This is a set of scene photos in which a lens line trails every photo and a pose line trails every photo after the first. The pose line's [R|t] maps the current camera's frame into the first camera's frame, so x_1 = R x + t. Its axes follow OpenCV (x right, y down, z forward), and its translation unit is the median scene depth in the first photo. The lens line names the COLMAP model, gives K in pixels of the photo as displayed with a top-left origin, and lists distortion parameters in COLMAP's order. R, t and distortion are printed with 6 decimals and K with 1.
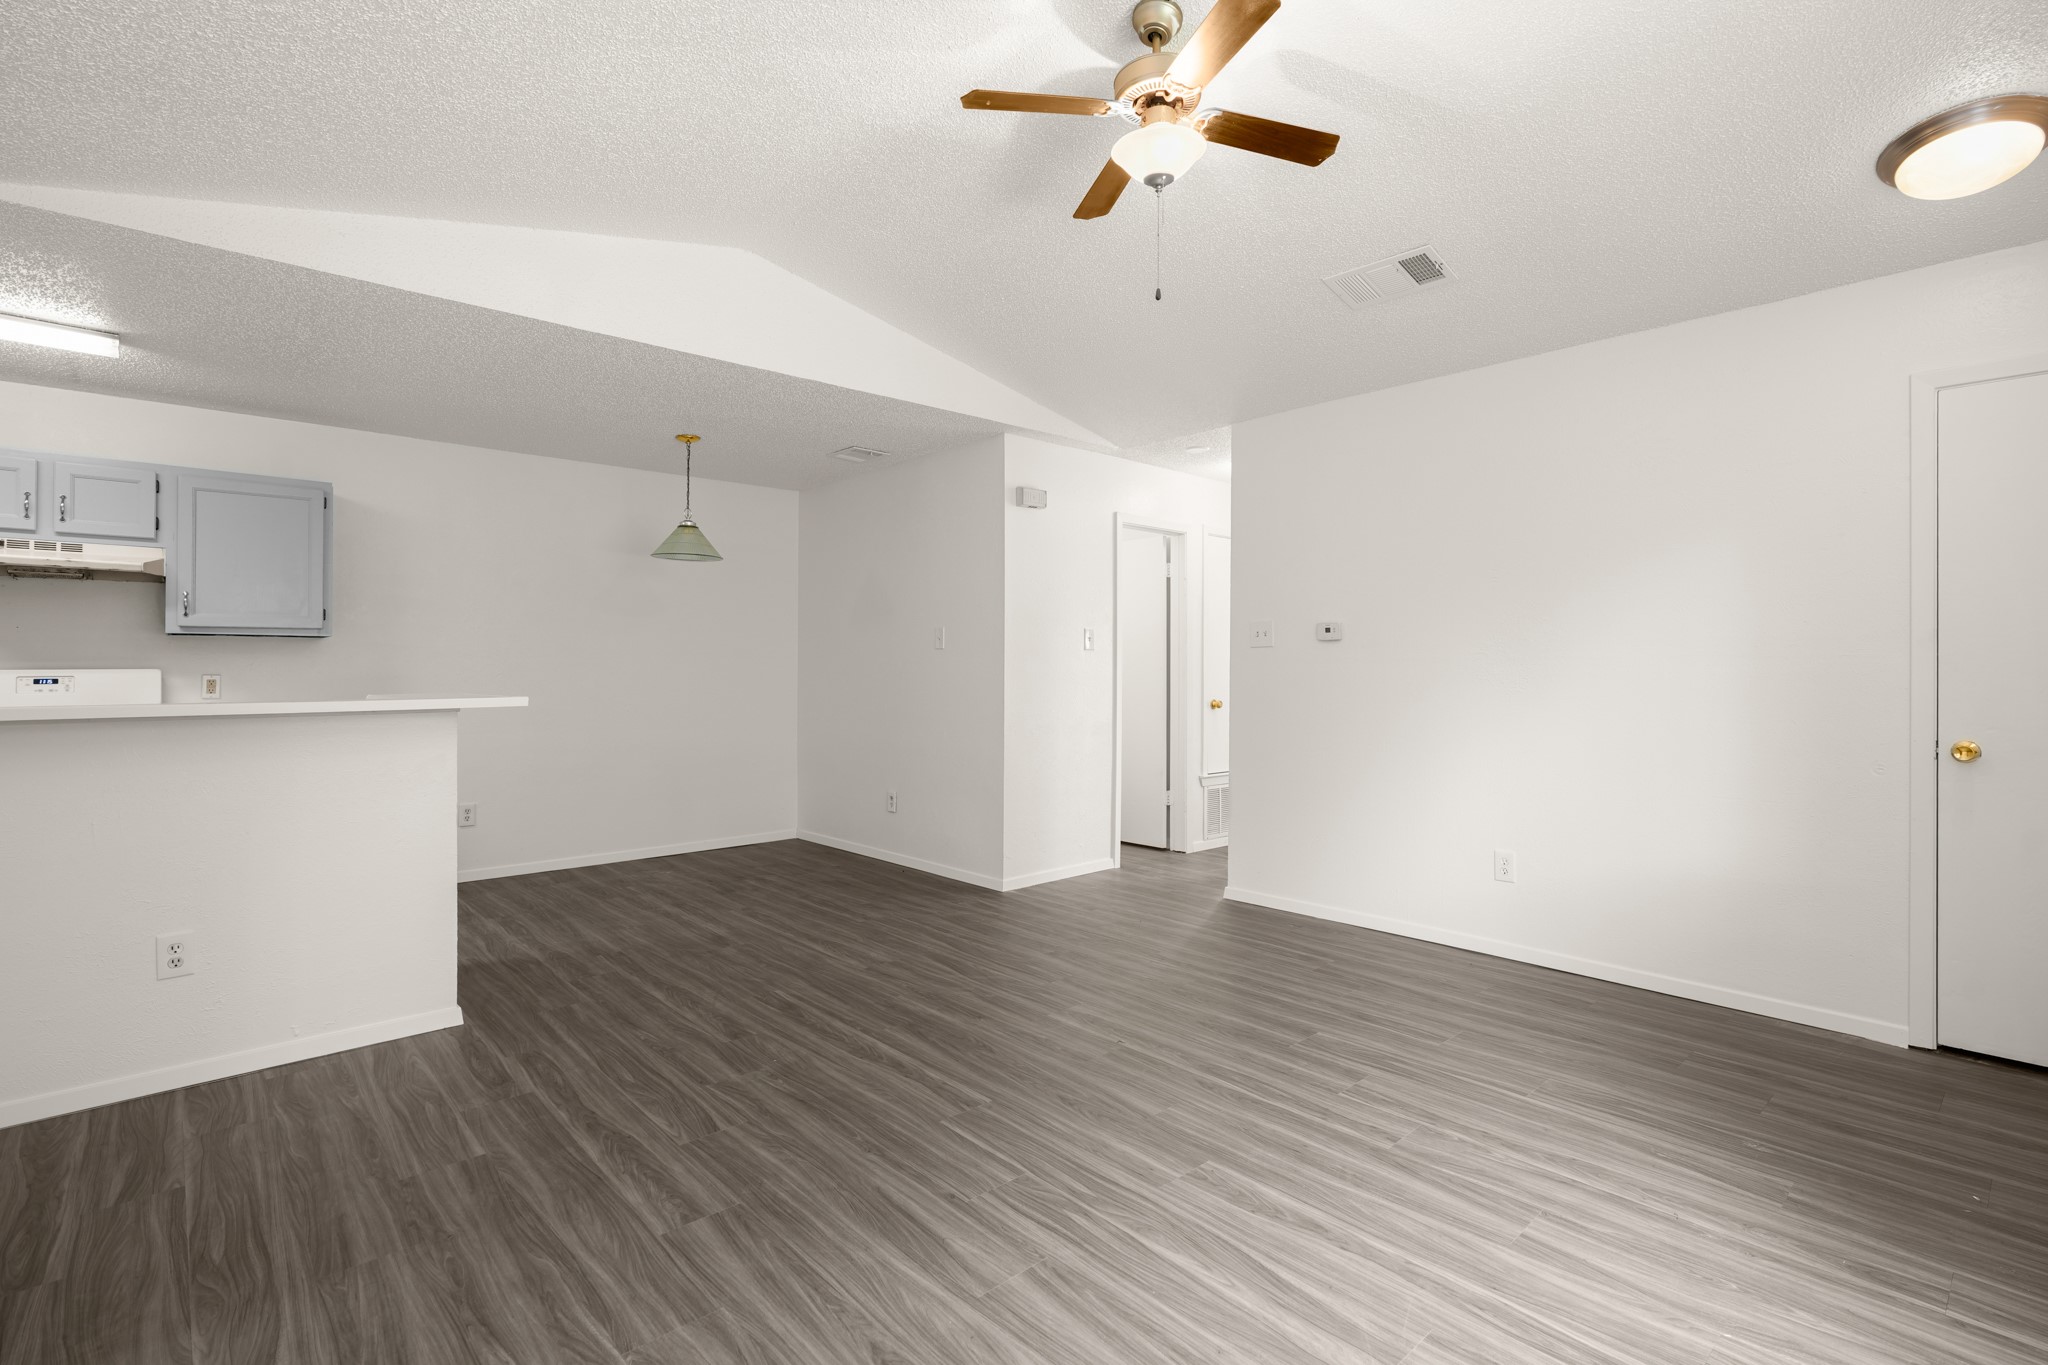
lens RADIAL K [[944.0, 0, 1024.1], [0, 944.0, 674.5], [0, 0, 1]] dist [0.000452, 0.000102]
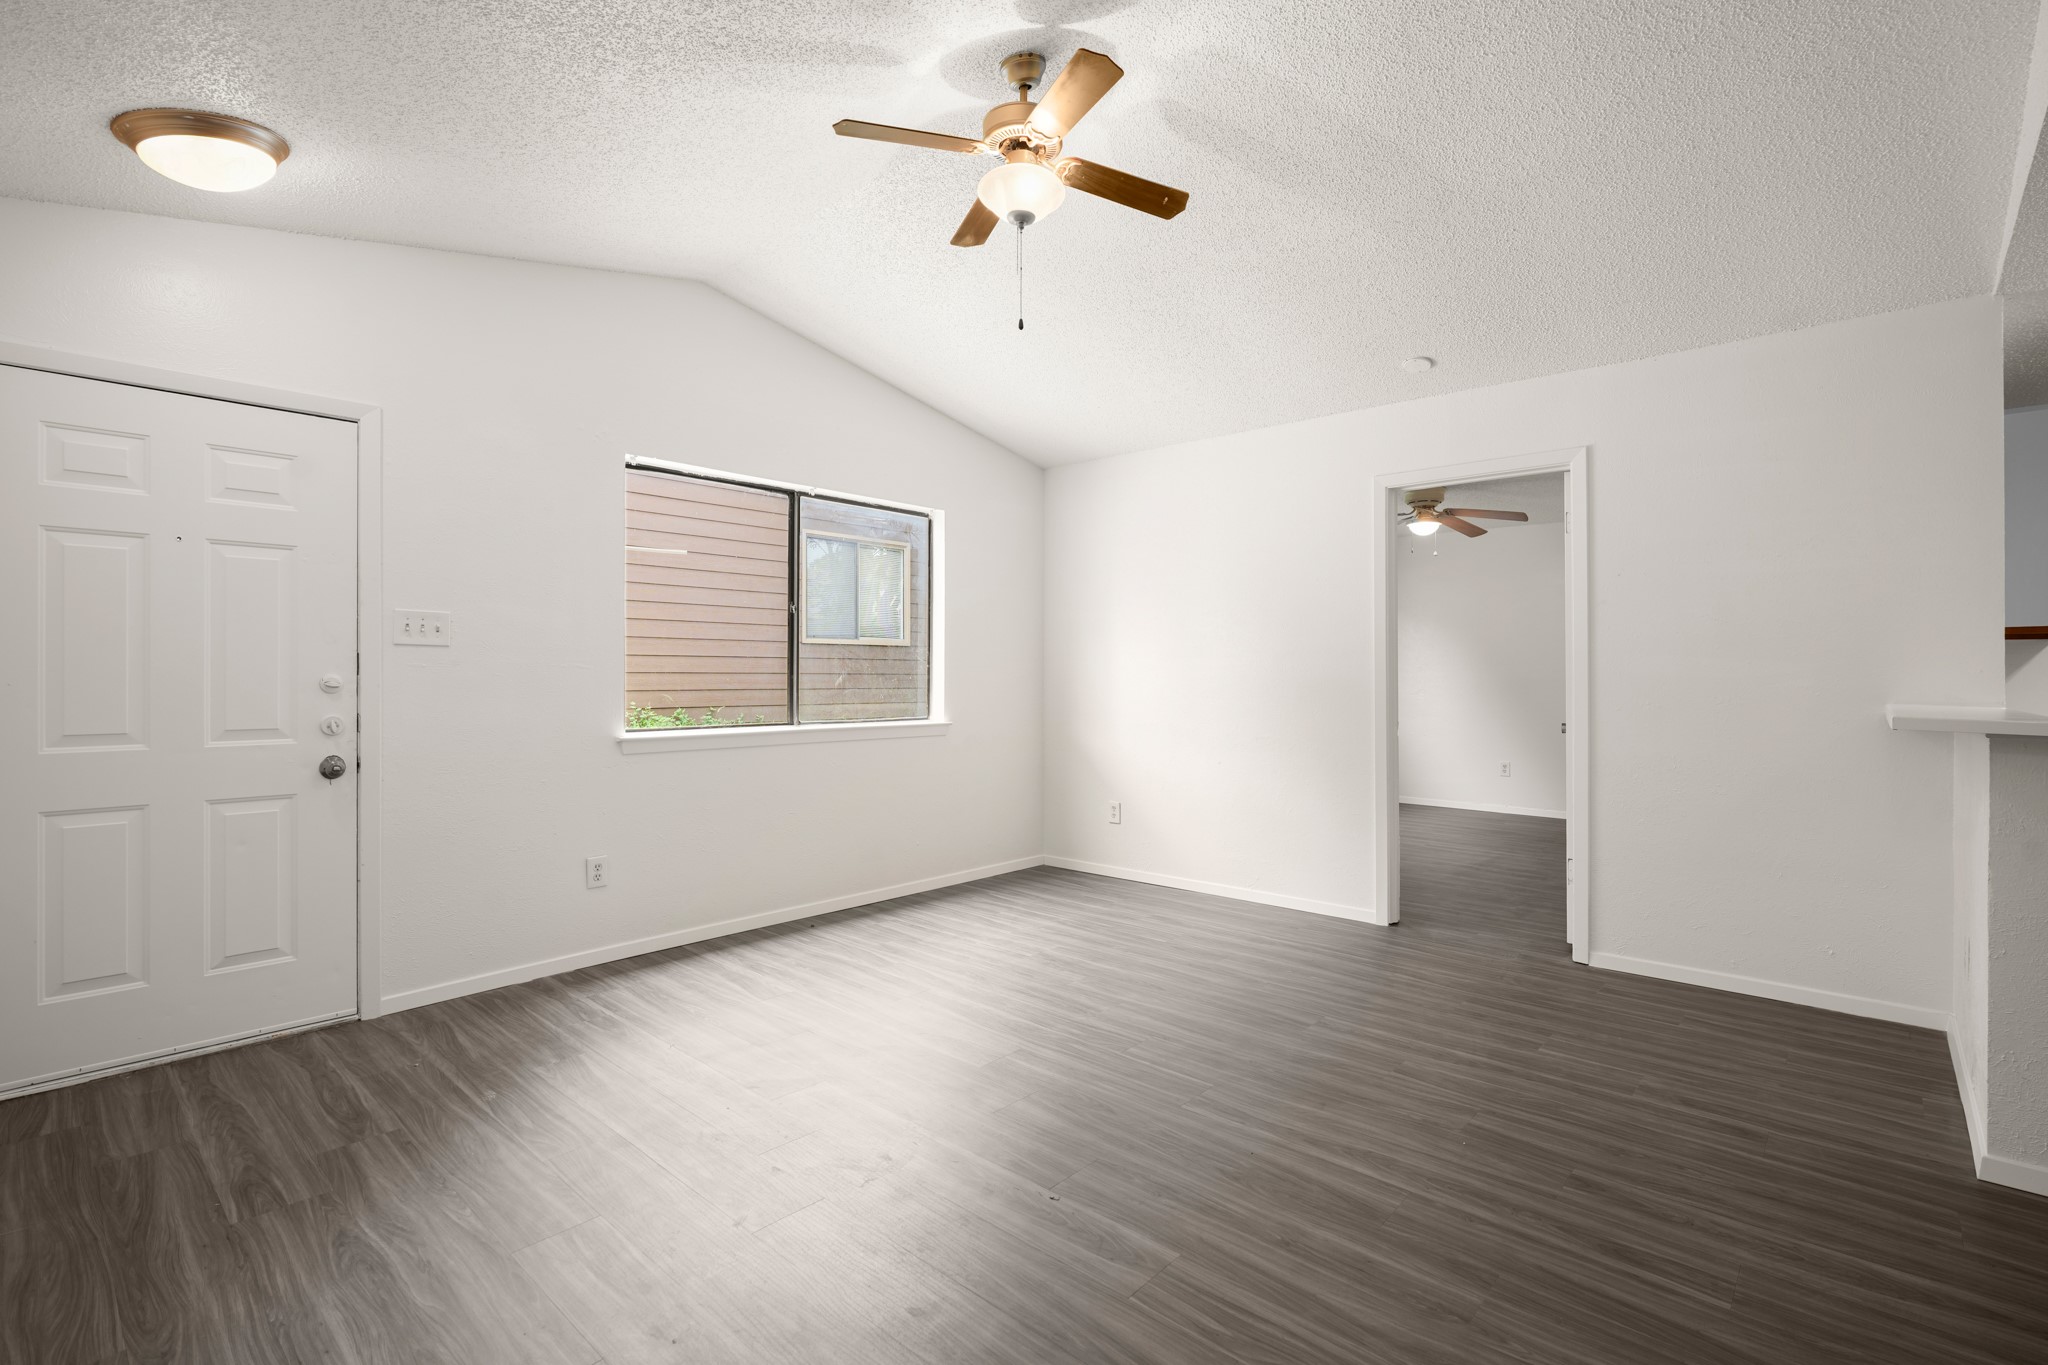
lens RADIAL K [[944.0, 0, 1024.0], [0, 944.0, 676.6], [0, 0, 1]] dist [0.000452, 0.000102]
pose [[-0.996190, -0.003383, -0.087148, 0.212842], [-0.003875, 0.999978, 0.005474, -0.008244], [0.087128, 0.005791, -0.996180, 1.927642]]
